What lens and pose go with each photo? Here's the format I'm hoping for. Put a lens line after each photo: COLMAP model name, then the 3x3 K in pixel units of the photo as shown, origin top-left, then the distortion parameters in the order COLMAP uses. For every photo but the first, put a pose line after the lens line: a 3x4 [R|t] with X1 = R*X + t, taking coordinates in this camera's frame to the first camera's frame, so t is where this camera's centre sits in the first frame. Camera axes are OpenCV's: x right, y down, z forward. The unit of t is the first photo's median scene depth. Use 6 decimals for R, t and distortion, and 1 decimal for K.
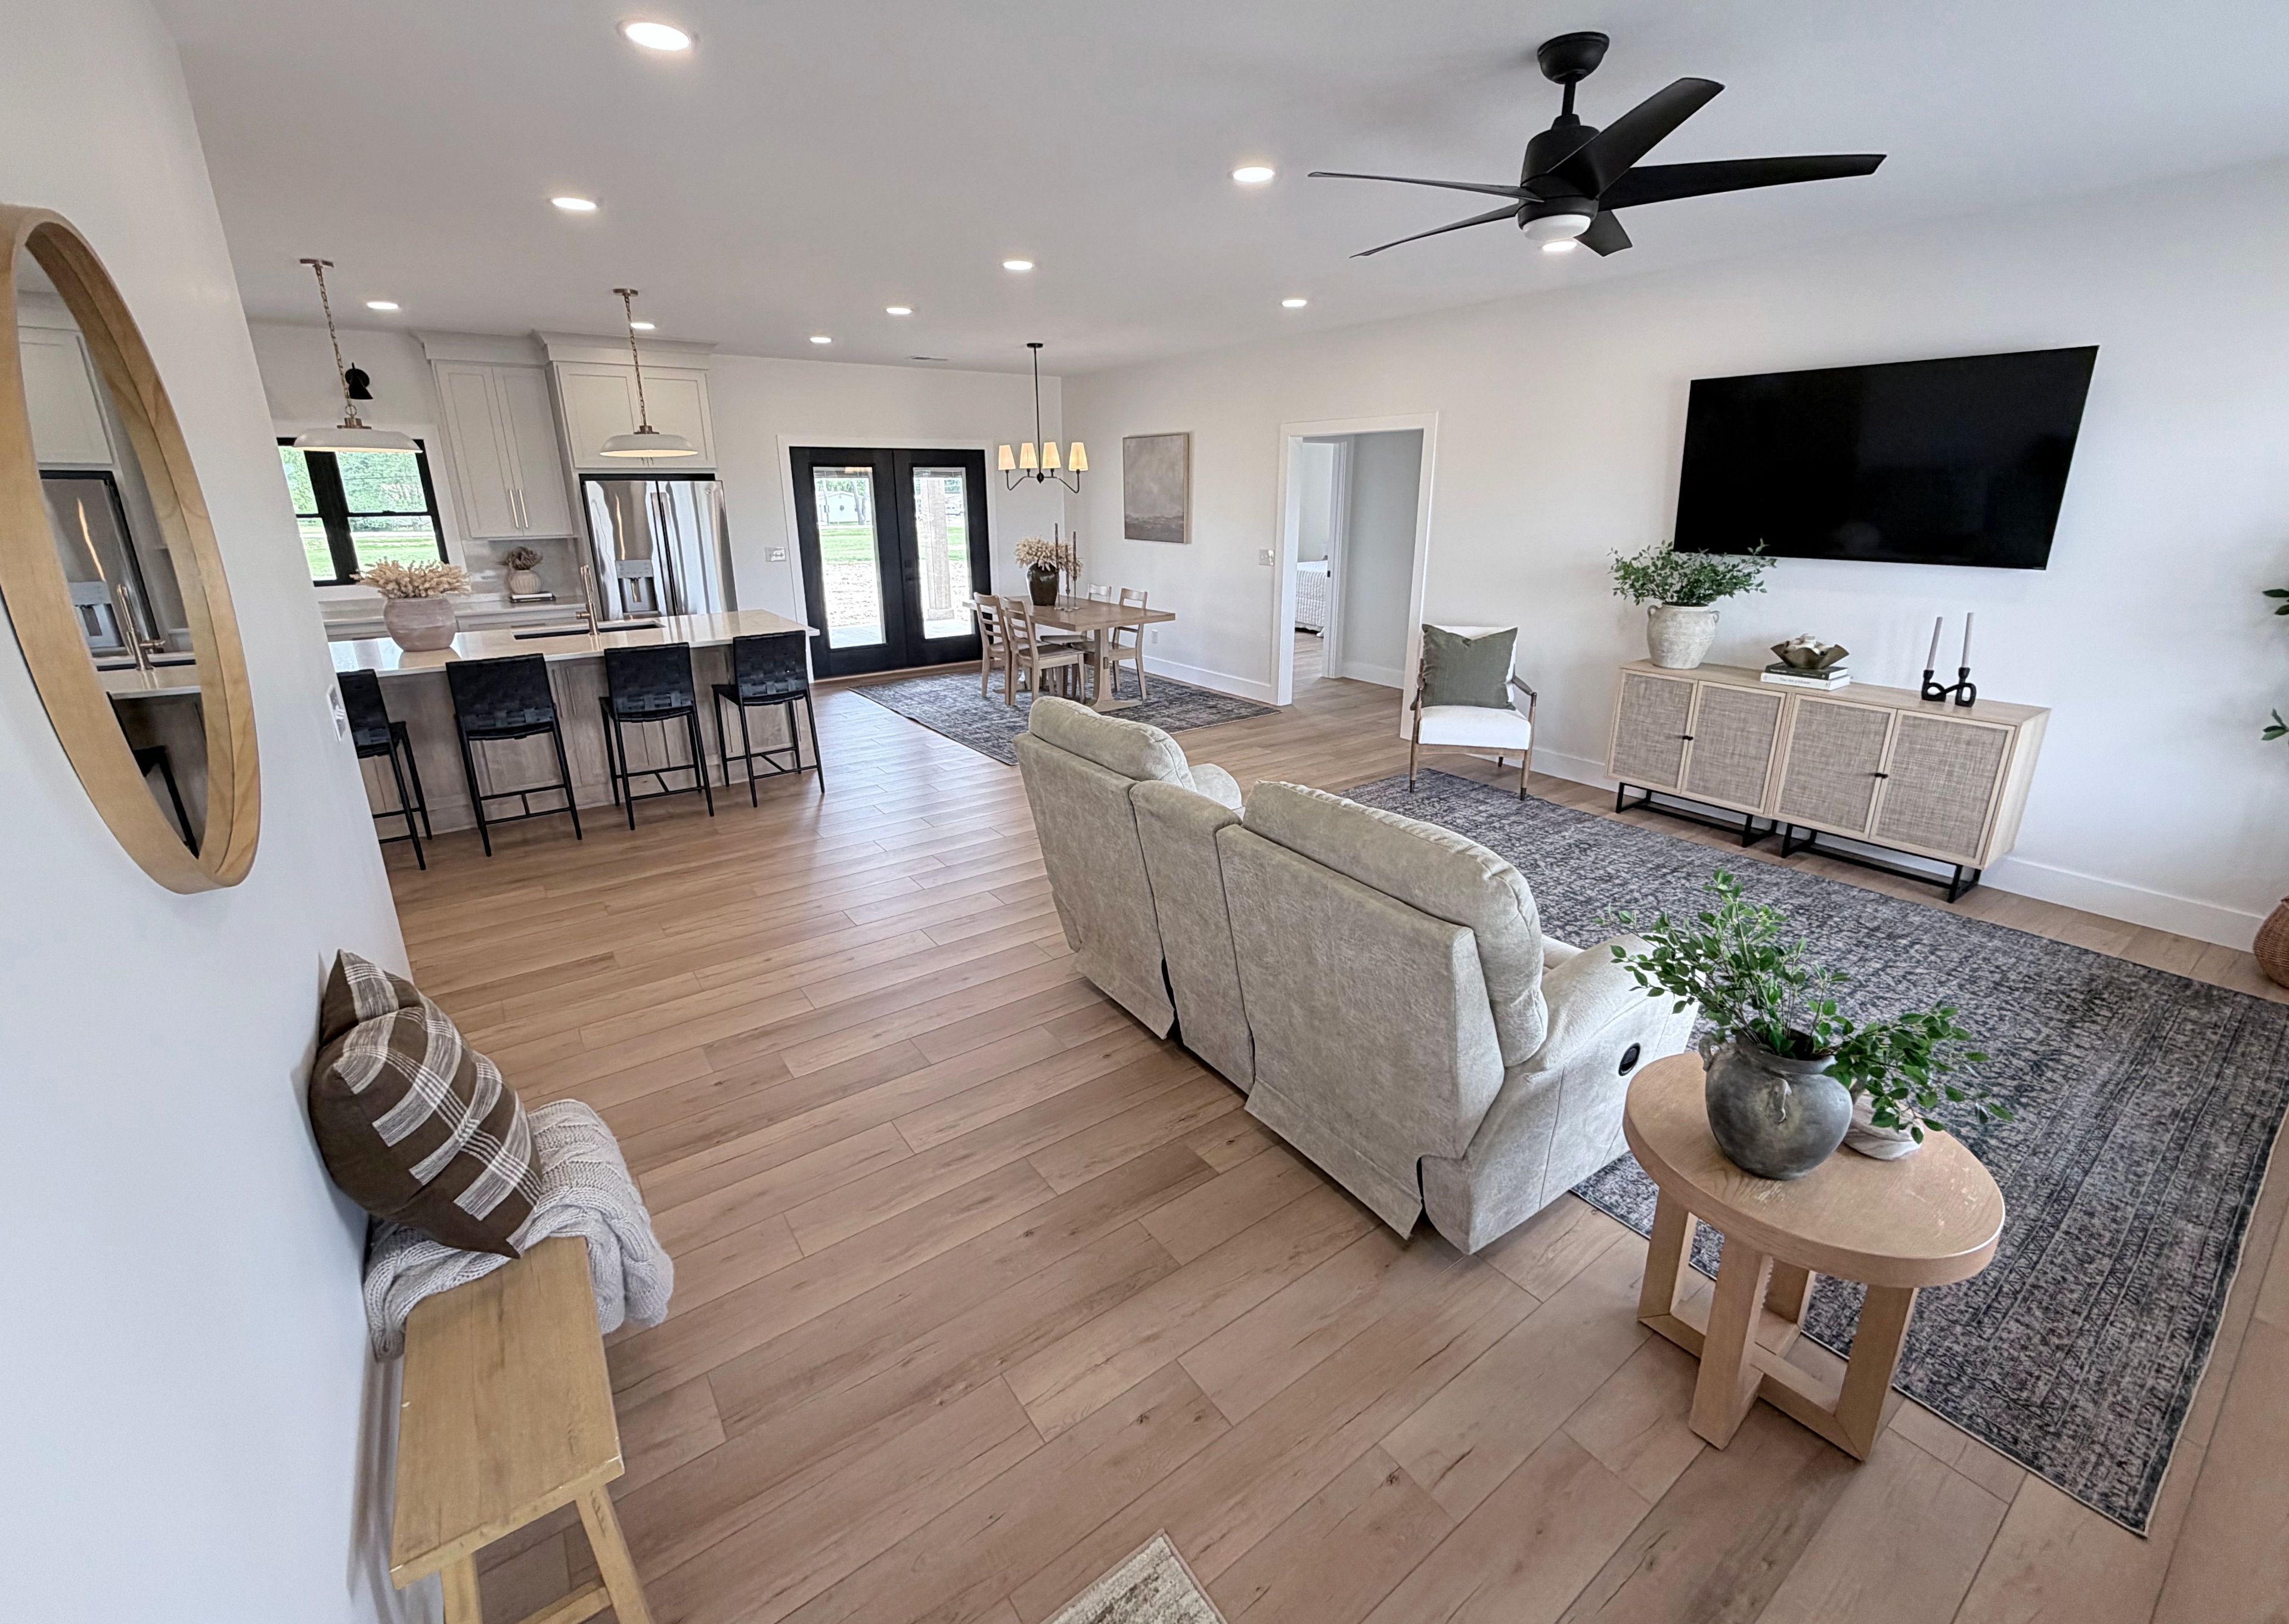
lens RADIAL K [[928.5, 0, 1139.6], [0, 928.5, 764.6], [0, 0, 1]] dist [-0.000592, 0.000620]
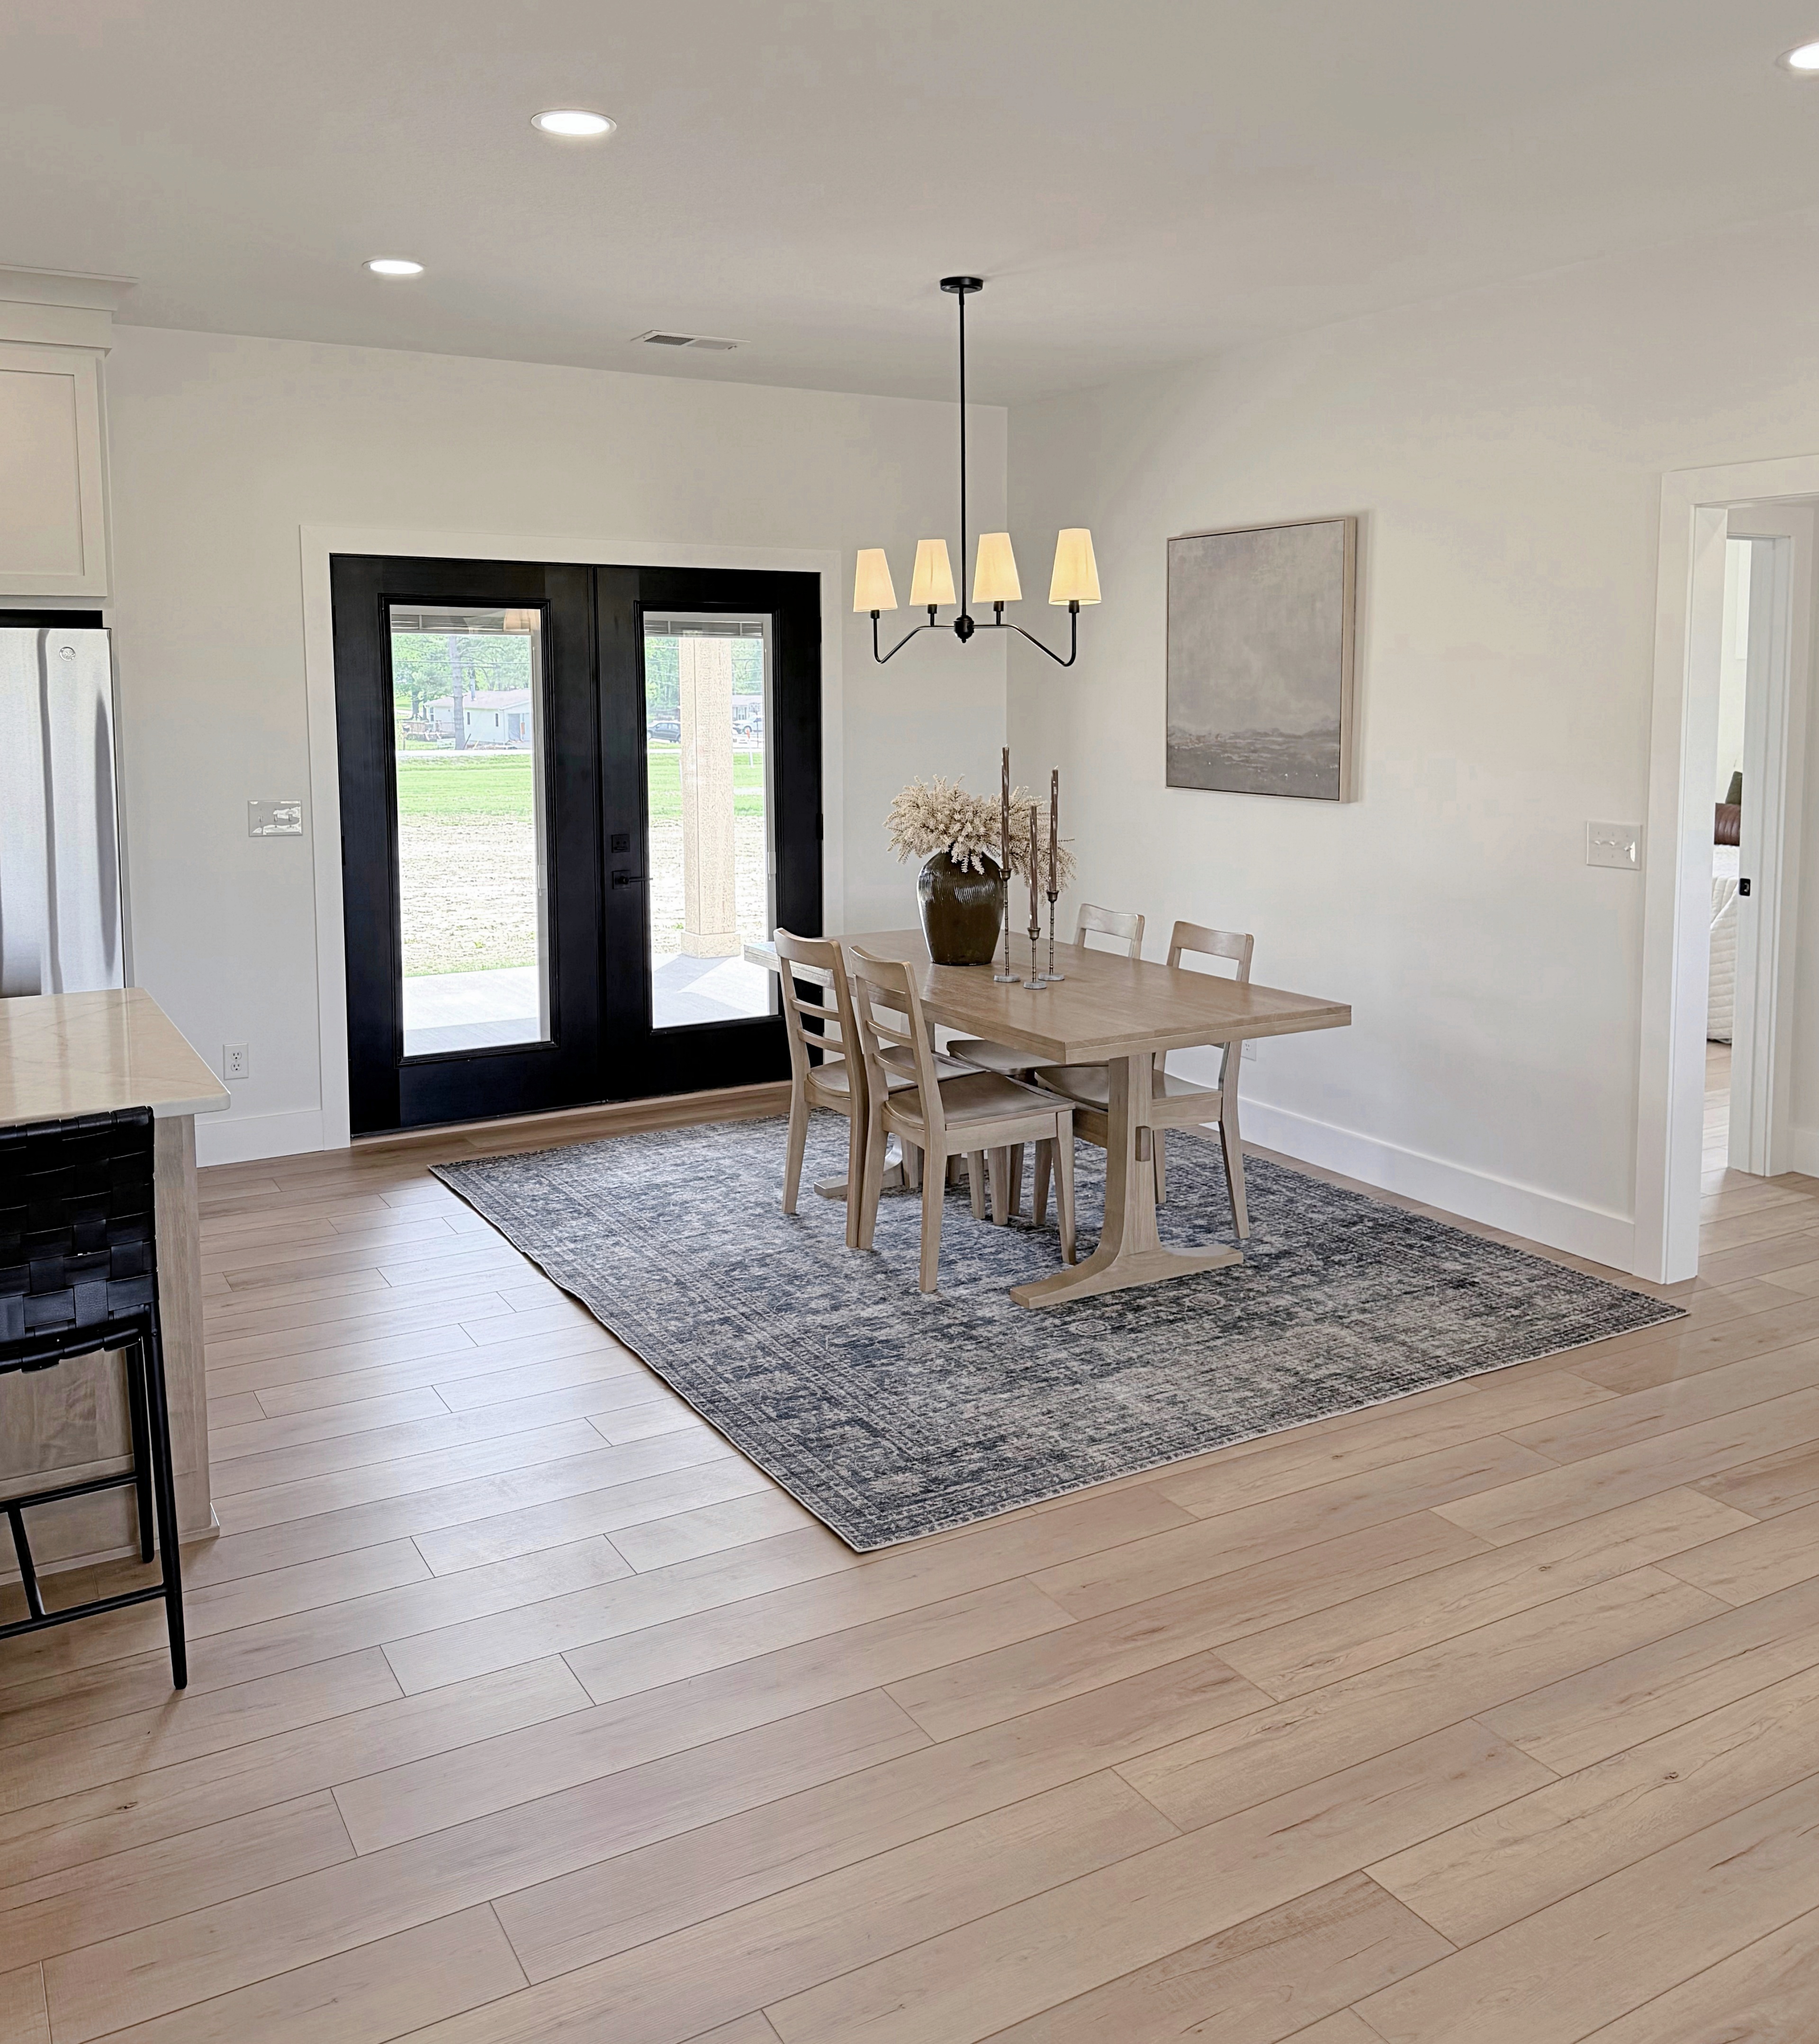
lens RADIAL K [[1751.0, 0, 924.5], [0, 1751.0, 860.1], [0, 0, 1]] dist [0.081857, -0.091929]
pose [[0.994794, 0.012071, -0.101191, -0.074974], [-0.031123, 0.981507, -0.188879, -0.126344], [0.097040, 0.191045, 0.976773, 0.493277]]
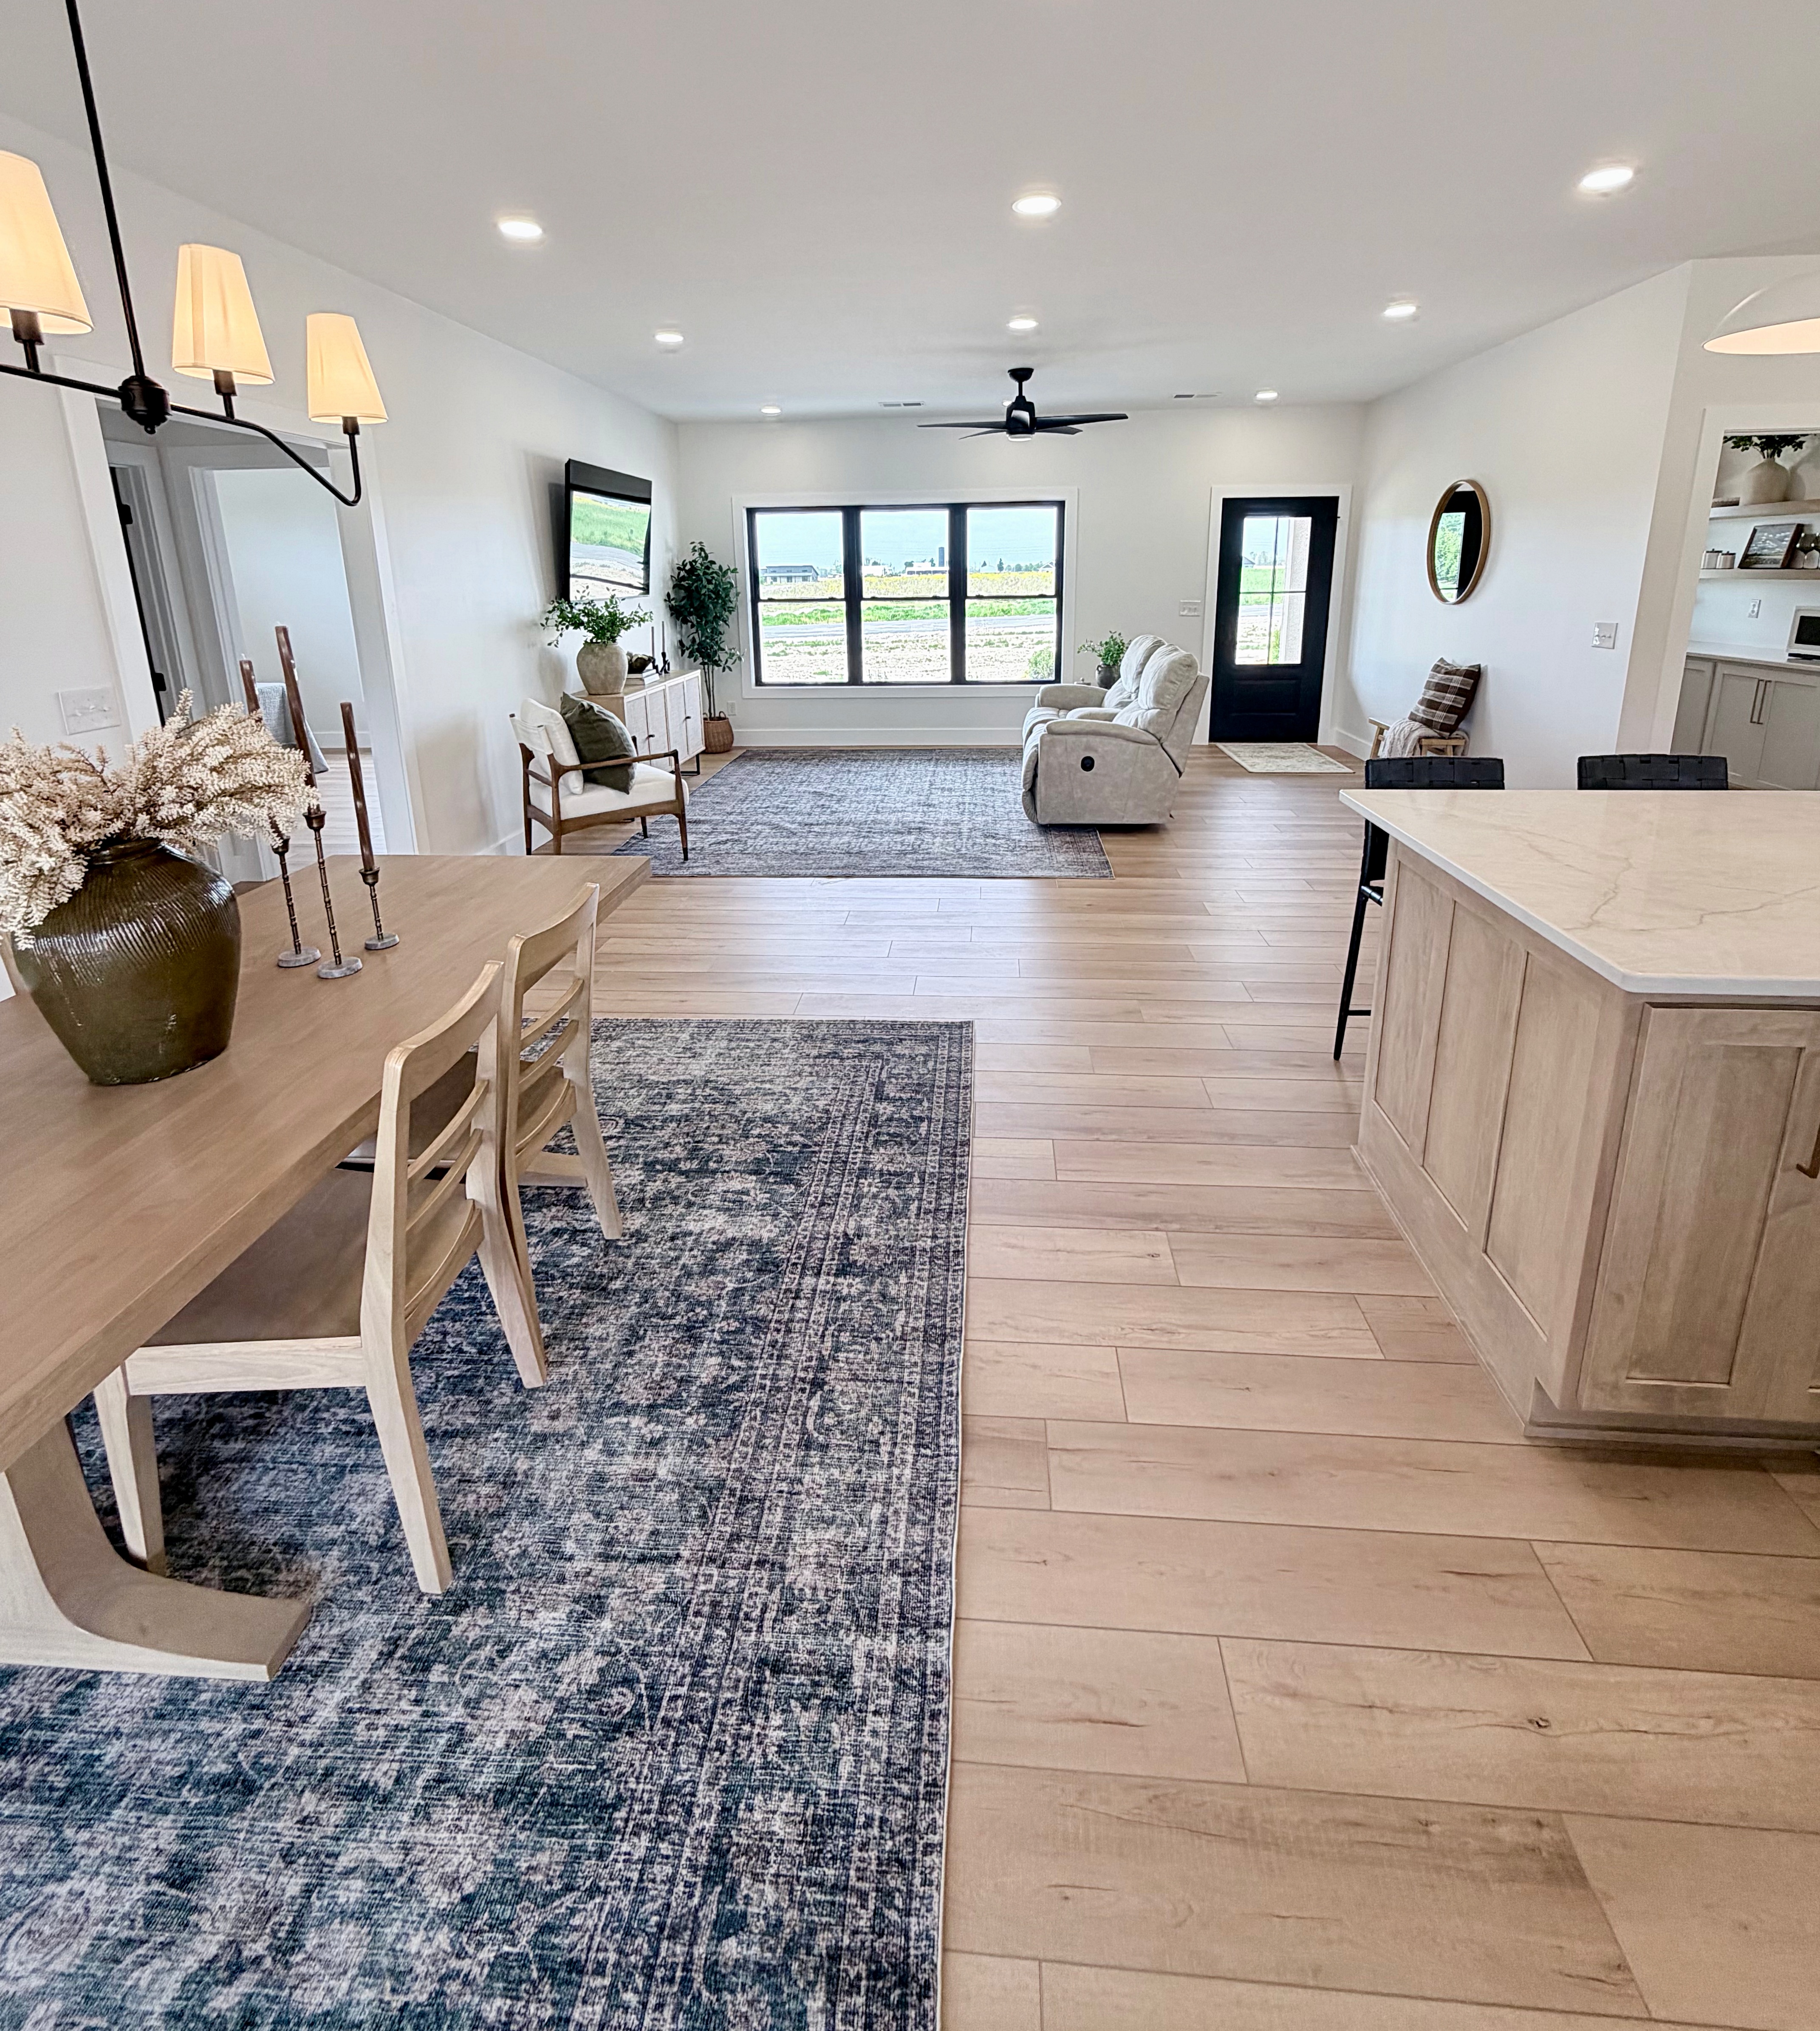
lens RADIAL K [[964.3, 0, 912.6], [0, 964.3, 805.4], [0, 0, 1]] dist [-0.001362, 0.001192]
pose [[-0.760939, -0.133499, 0.634941, -0.525014], [0.209244, 0.875824, 0.434912, -0.419190], [-0.614157, 0.463799, -0.638515, 1.547225]]
